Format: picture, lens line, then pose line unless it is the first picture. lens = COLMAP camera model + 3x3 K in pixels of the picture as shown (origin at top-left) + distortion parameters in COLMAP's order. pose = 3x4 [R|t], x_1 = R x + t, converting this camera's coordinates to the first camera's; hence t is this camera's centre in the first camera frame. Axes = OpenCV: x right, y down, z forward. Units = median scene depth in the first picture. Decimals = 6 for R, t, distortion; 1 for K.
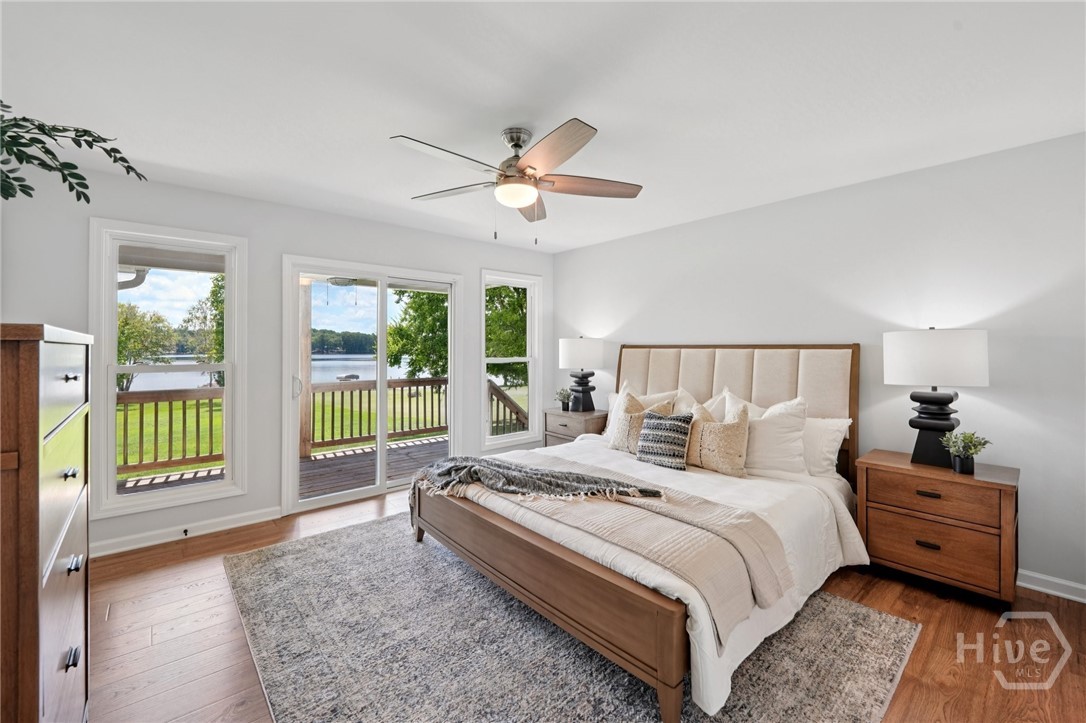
lens RADIAL K [[442.7, 0, 544.3], [0, 442.7, 342.4], [0, 0, 1]] dist [0.001980, 0.000083]
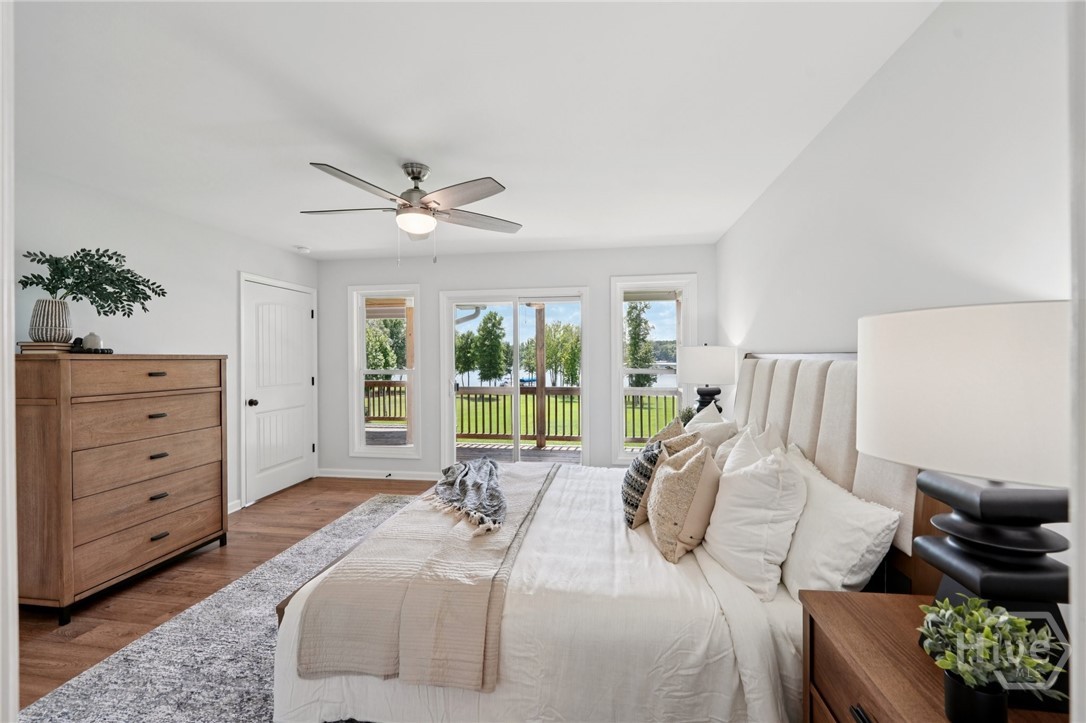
lens RADIAL K [[443.0, 0, 544.5], [0, 443.0, 358.9], [0, 0, 1]] dist [-0.000922, -0.000300]
pose [[0.640655, -0.002526, -0.767824, 0.807943], [0.010724, 0.999926, 0.005658, 0.005552], [0.767754, -0.011859, 0.640635, 0.431680]]
